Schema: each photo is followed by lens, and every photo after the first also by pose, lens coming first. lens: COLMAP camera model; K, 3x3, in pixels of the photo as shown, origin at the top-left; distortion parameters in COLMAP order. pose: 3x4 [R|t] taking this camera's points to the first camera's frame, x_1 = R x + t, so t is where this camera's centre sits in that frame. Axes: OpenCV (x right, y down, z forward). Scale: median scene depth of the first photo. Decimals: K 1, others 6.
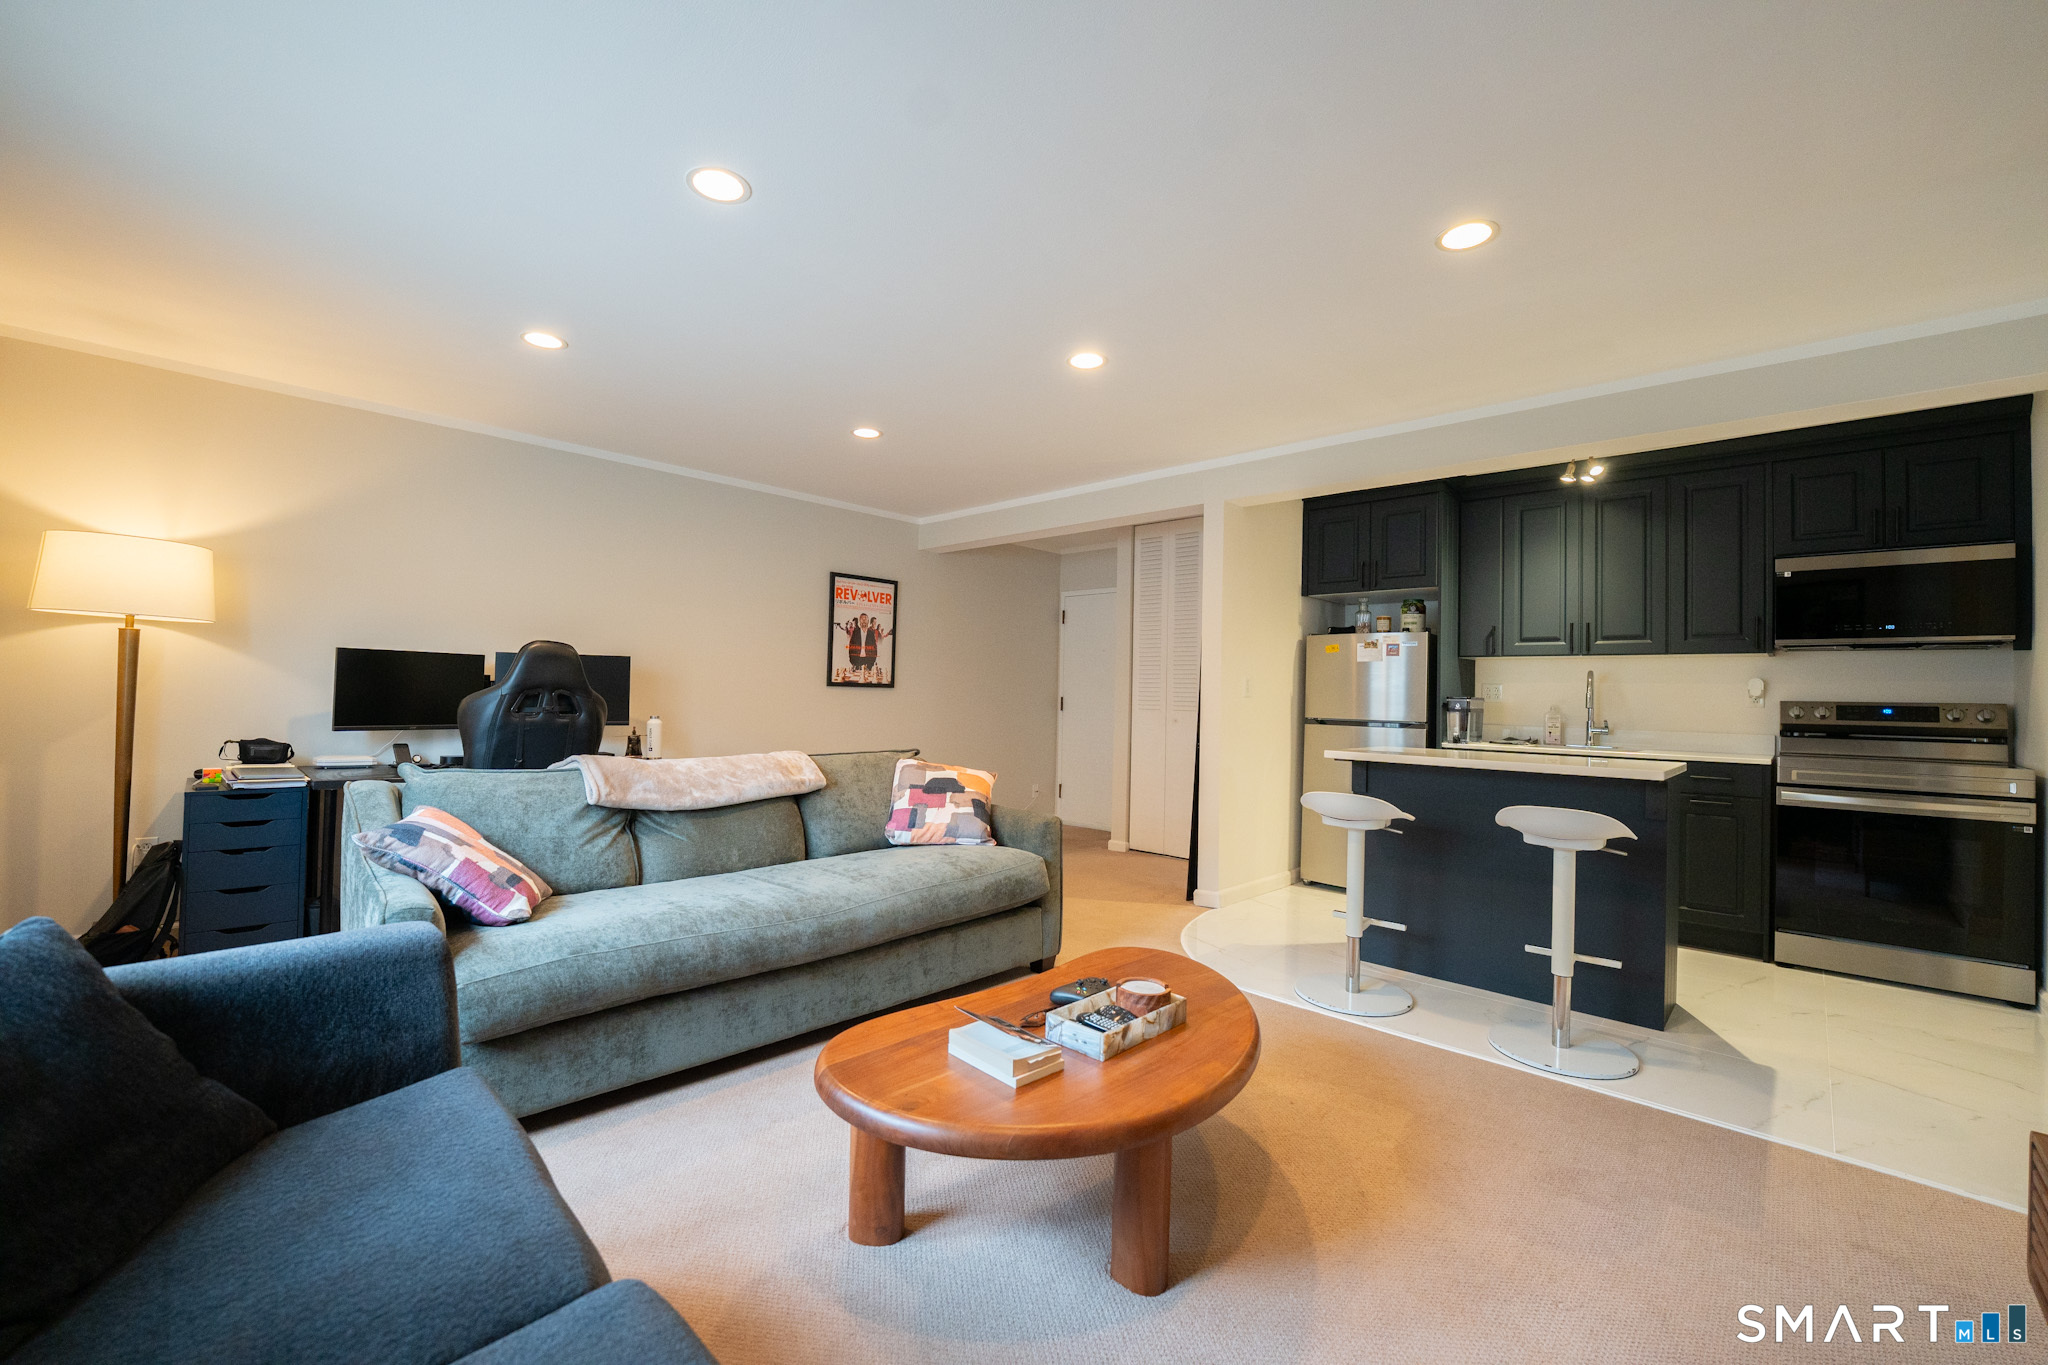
lens RADIAL K [[842.2, 0, 1010.7], [0, 842.2, 681.8], [0, 0, 1]] dist [-0.024530, 0.000445]
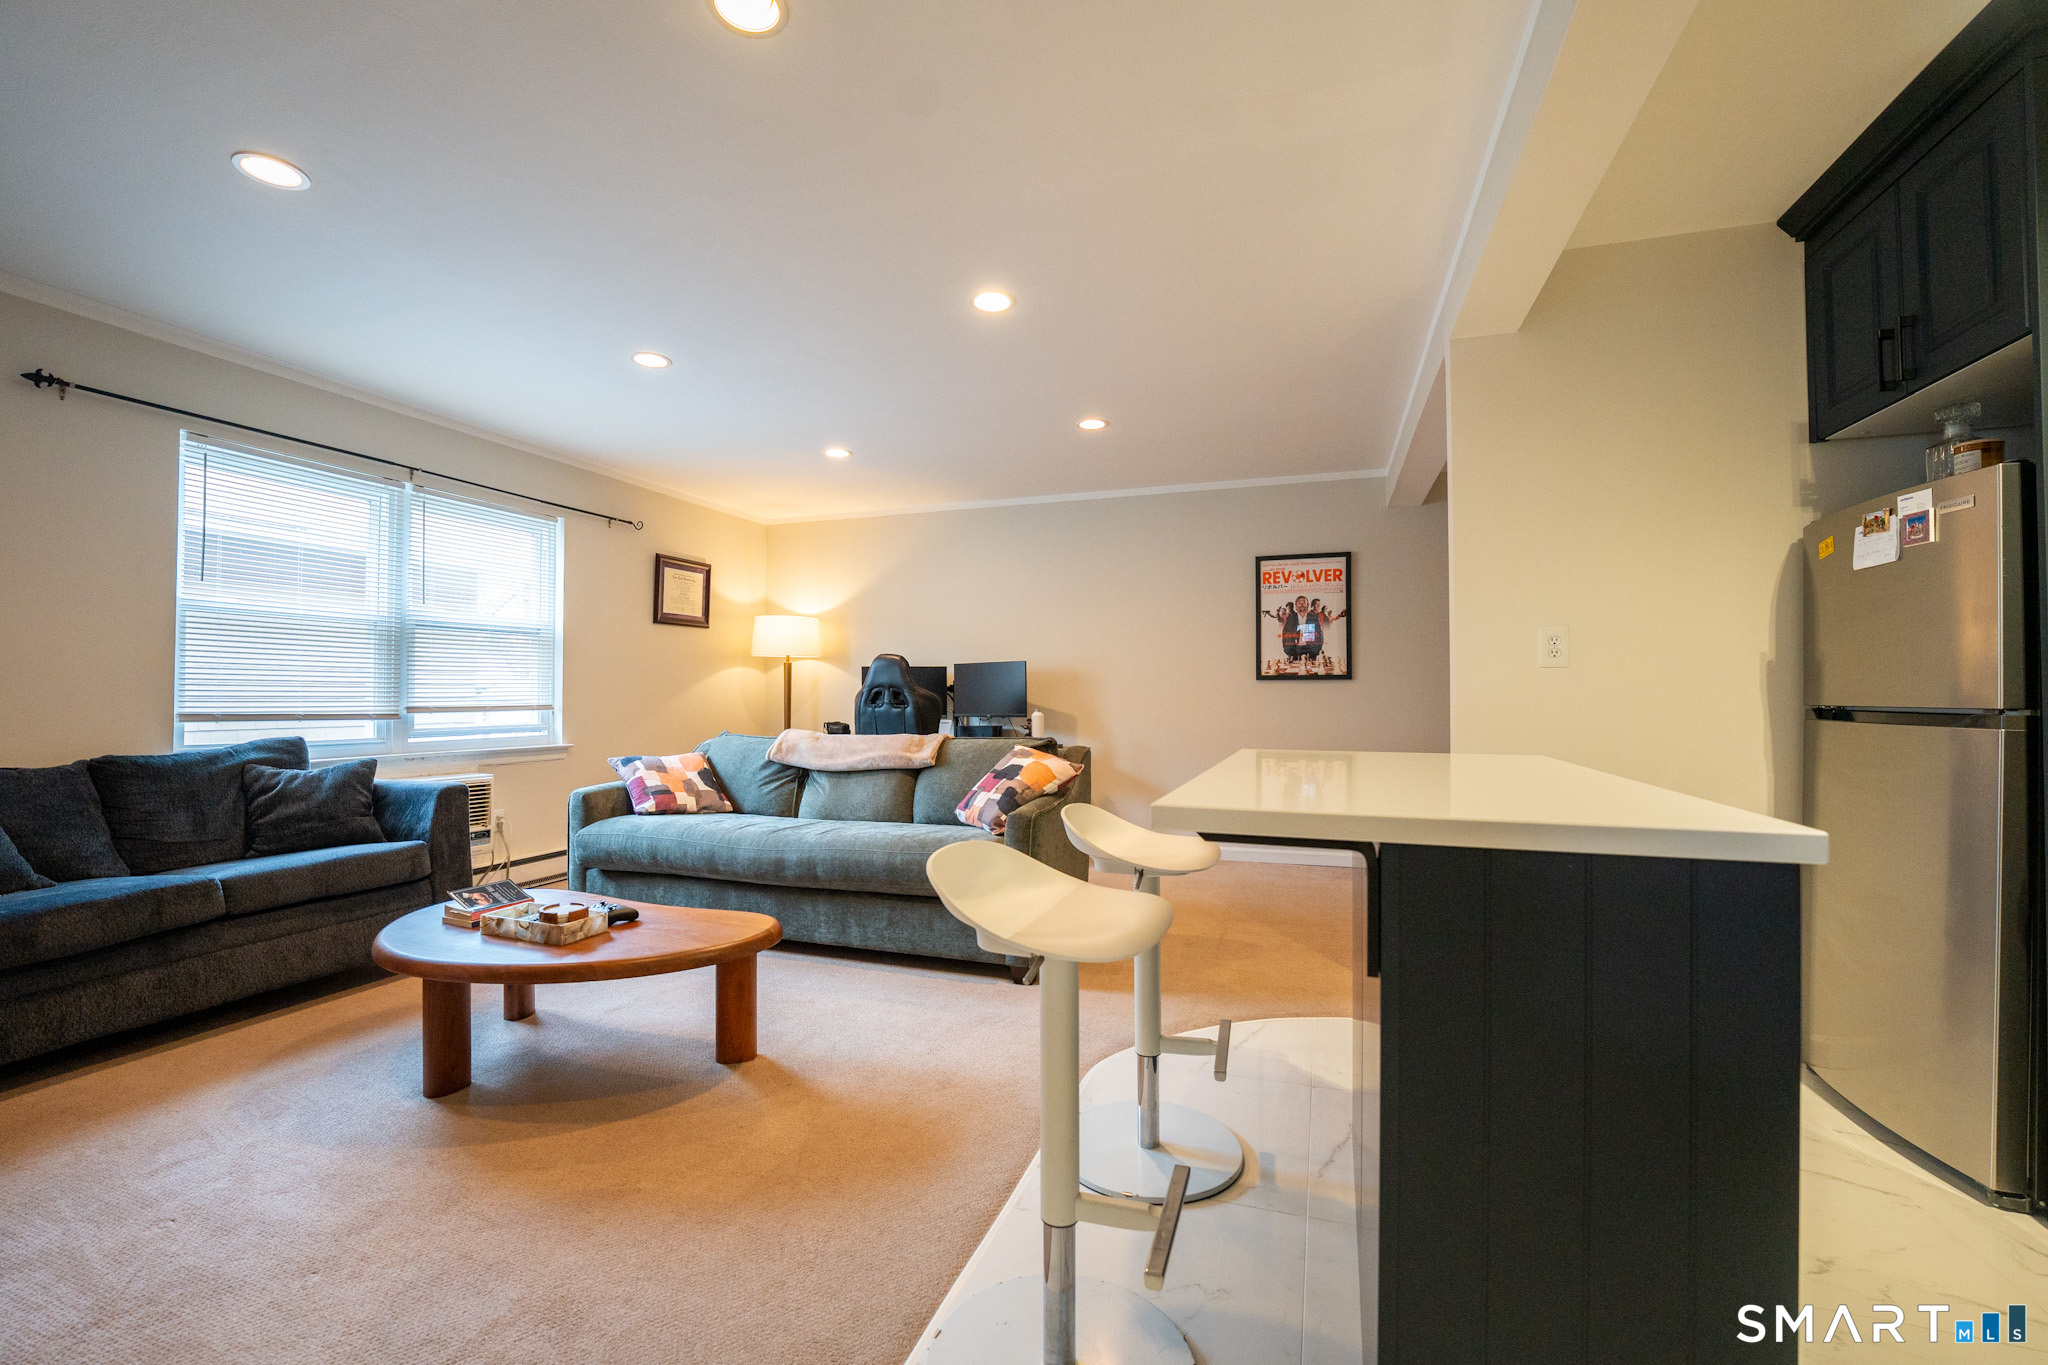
lens RADIAL K [[842.2, 0, 1015.9], [0, 842.2, 686.4], [0, 0, 1]] dist [-0.024530, 0.000445]
pose [[0.410182, -0.033783, -0.911378, 0.615279], [0.025726, 0.999345, -0.025465, 0.034451], [0.911641, -0.013001, 0.410782, 0.439978]]
